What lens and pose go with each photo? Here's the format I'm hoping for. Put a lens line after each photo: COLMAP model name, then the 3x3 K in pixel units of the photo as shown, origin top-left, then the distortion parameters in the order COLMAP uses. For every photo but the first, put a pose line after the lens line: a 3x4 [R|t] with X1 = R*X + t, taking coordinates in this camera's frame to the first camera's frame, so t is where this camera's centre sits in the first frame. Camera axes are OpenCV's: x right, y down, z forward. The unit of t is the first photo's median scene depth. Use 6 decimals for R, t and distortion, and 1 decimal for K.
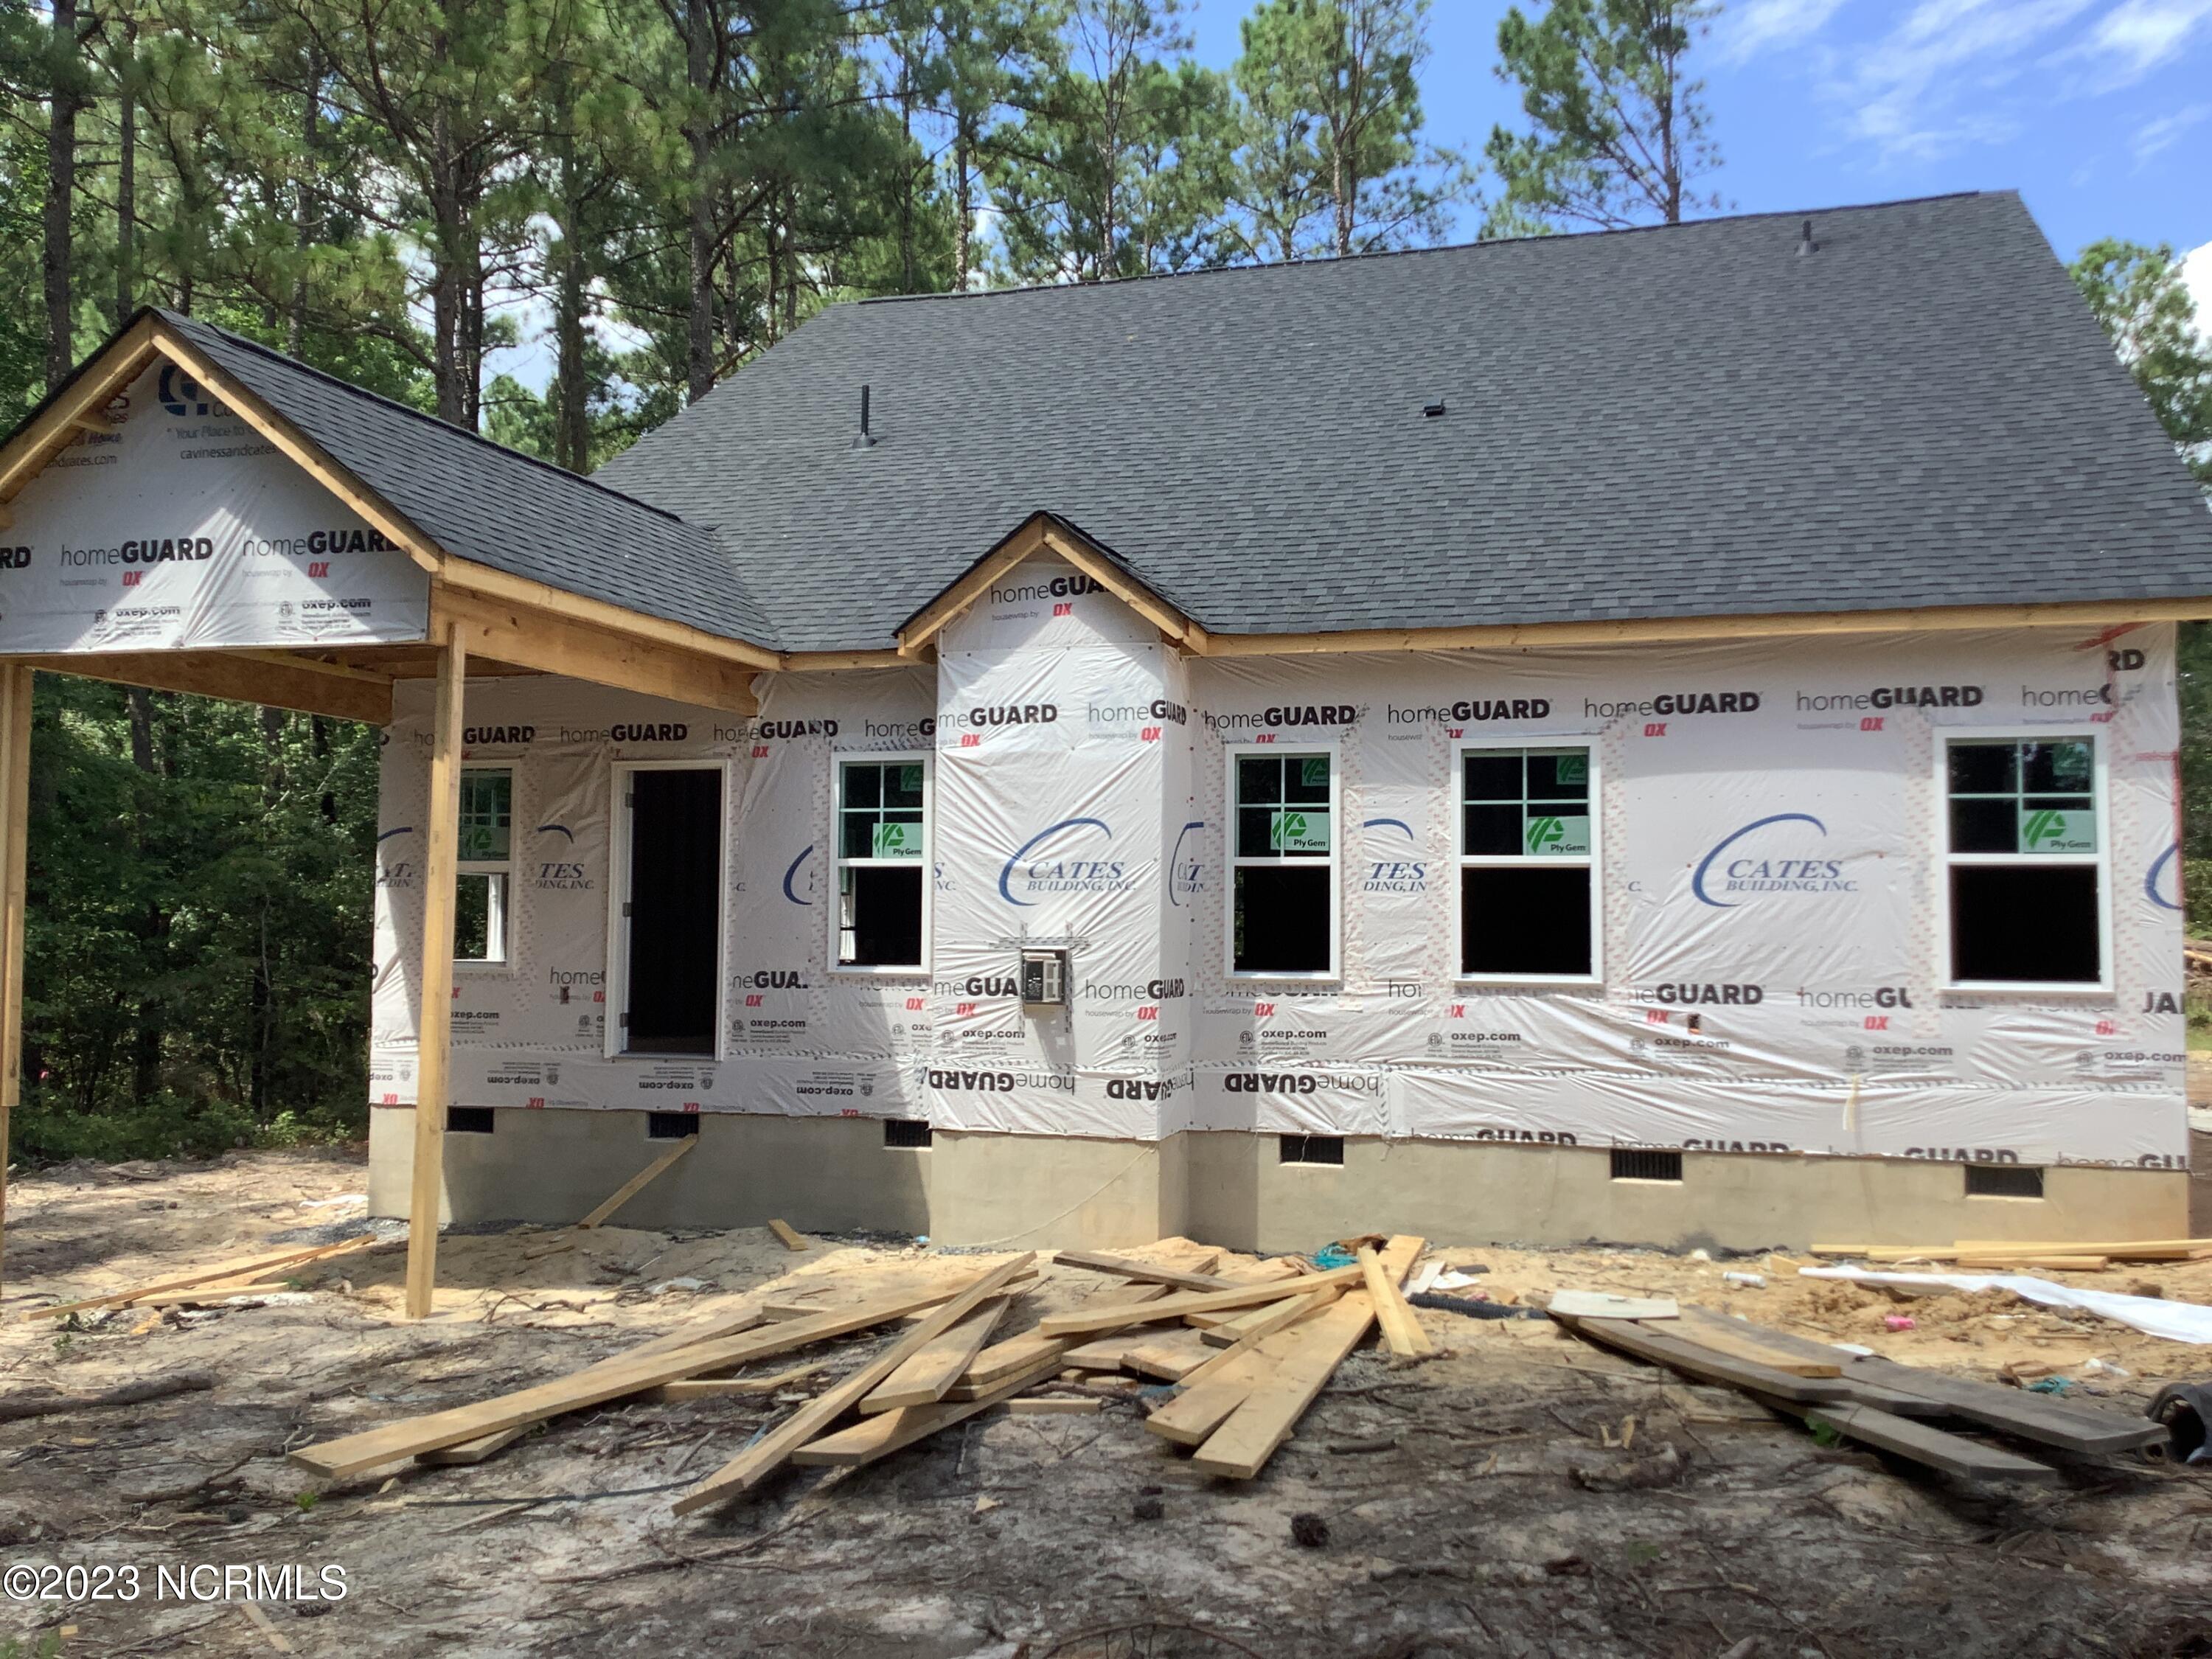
lens RADIAL K [[2010.1, 0, 1106.0], [0, 2010.1, 829.5], [0, 0, 1]] dist [0.050794, -0.270963]
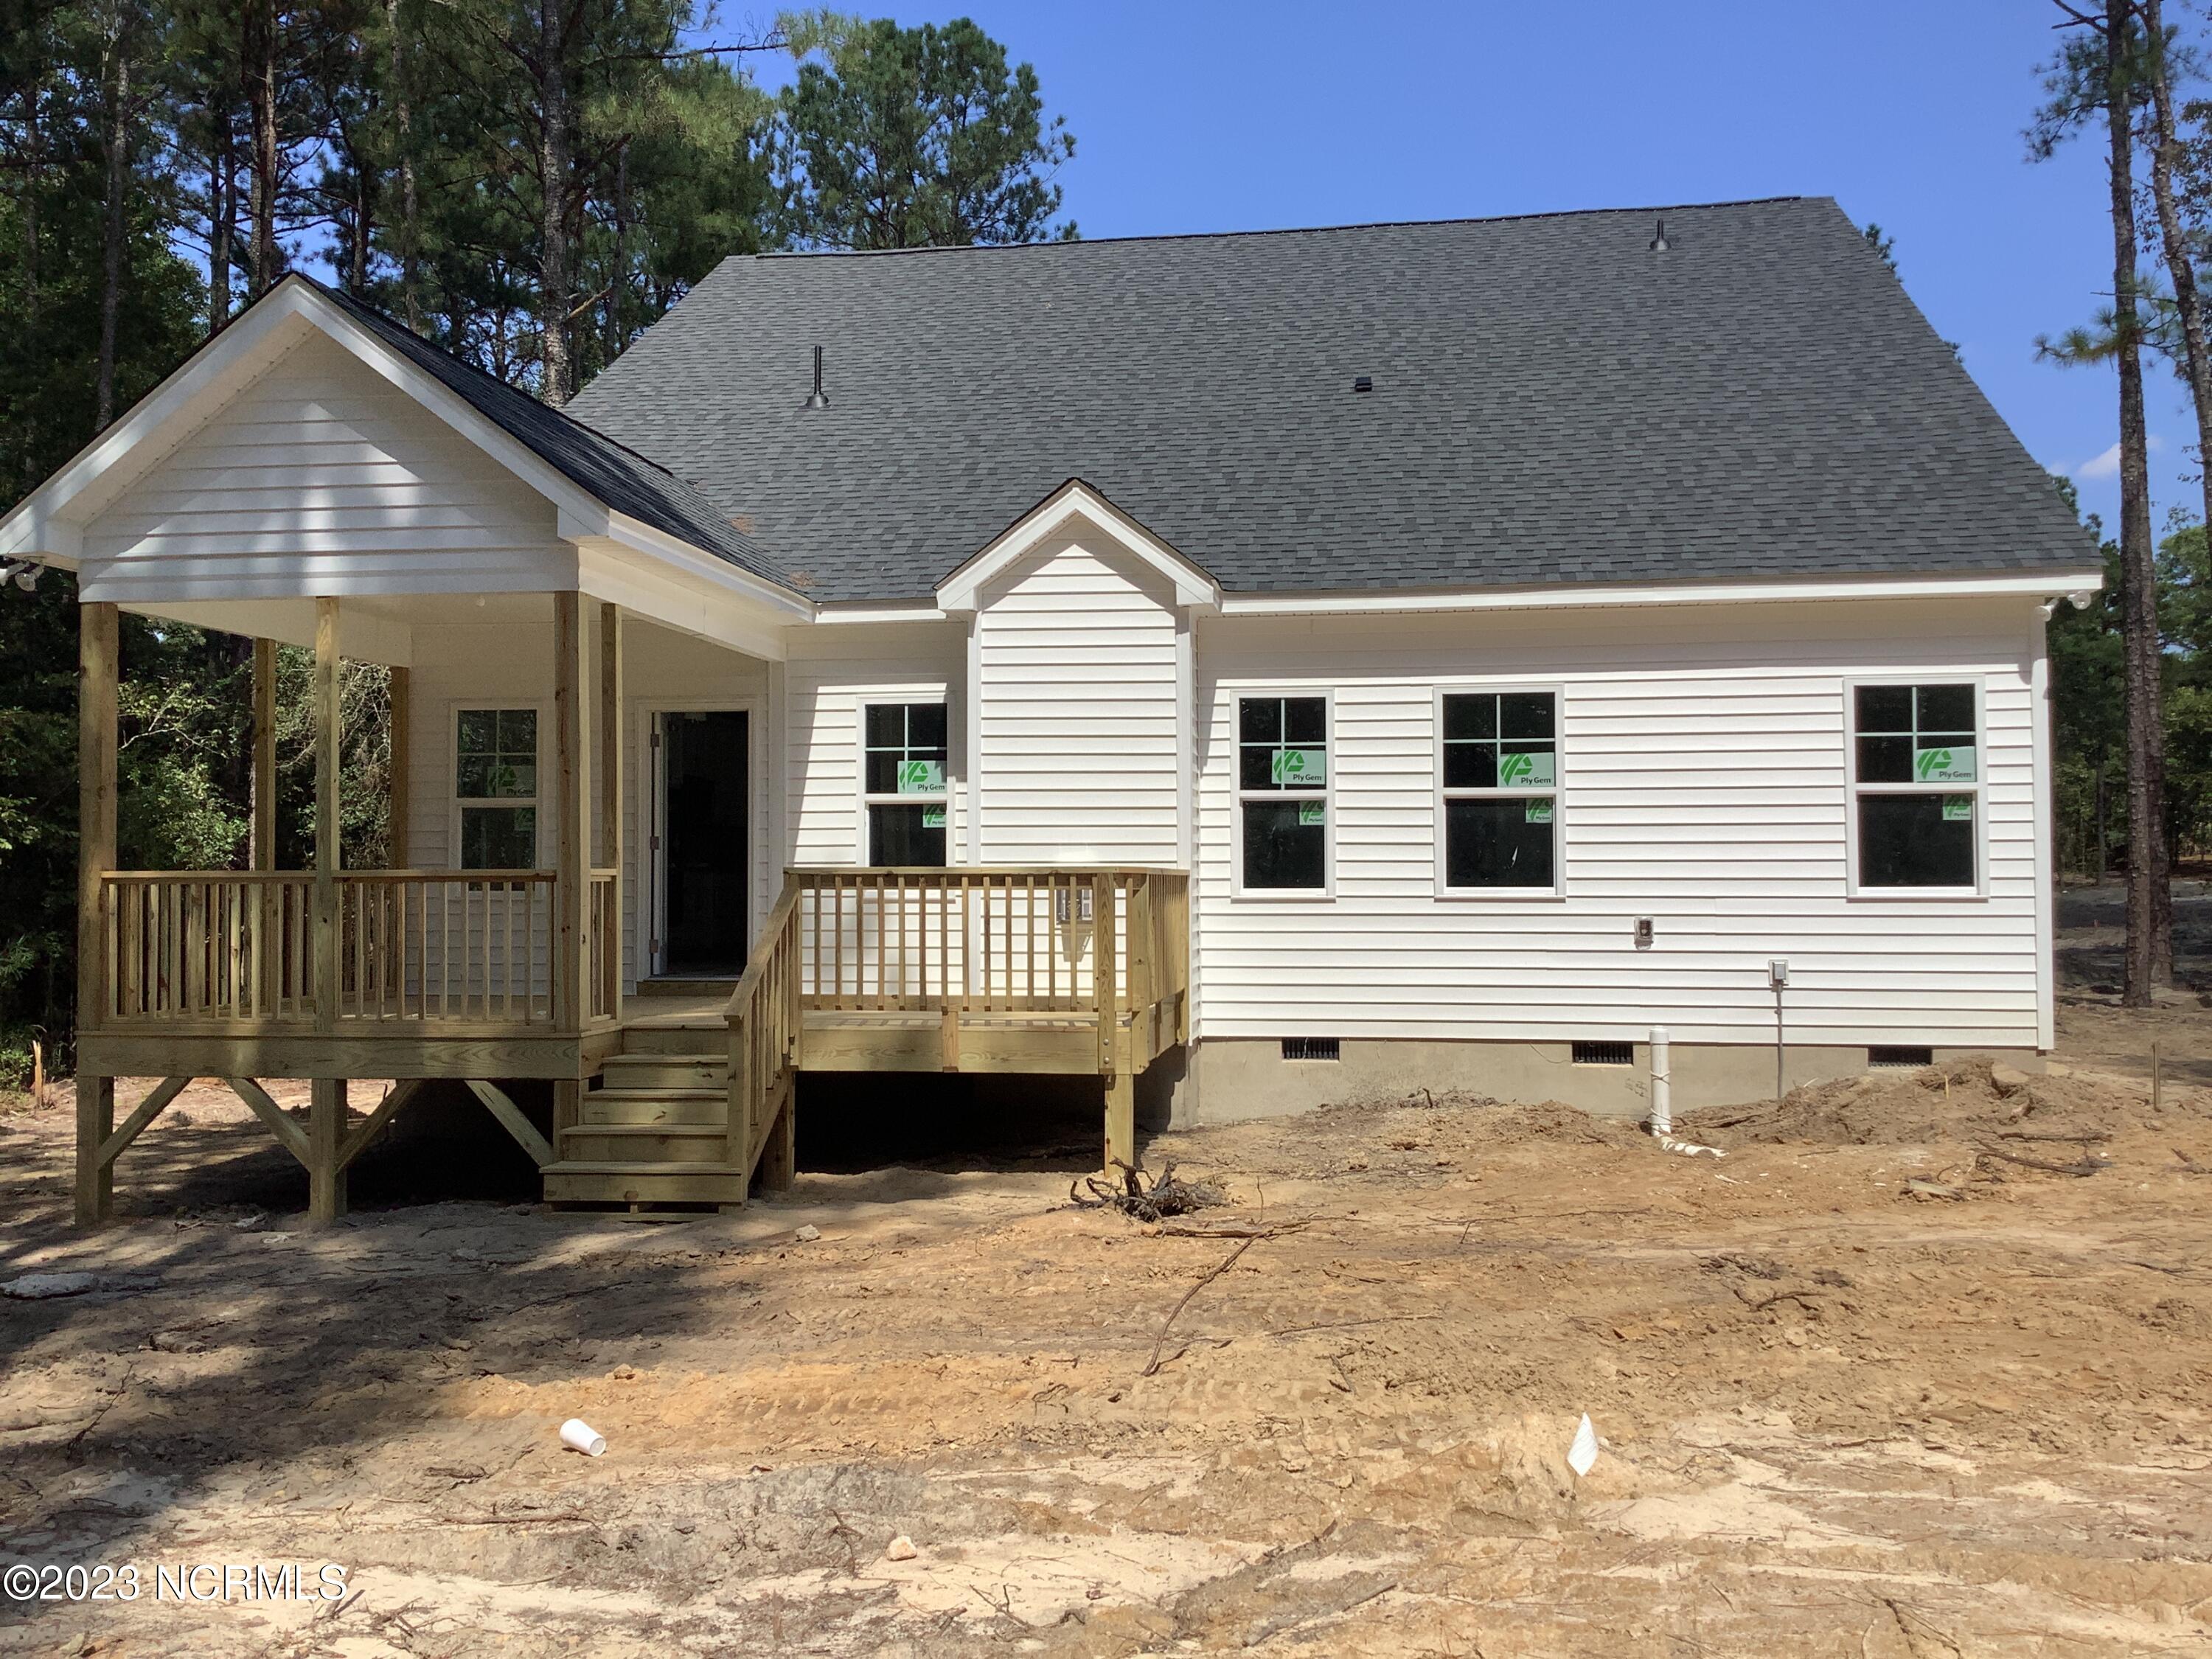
lens RADIAL K [[2010.1, 0, 1106.0], [0, 2010.1, 829.5], [0, 0, 1]] dist [0.050794, -0.270963]
pose [[0.988411, -0.008265, 0.151579, -0.180787], [0.003805, 0.999552, 0.029686, 0.001988], [-0.151756, -0.028765, 0.987999, -0.098174]]
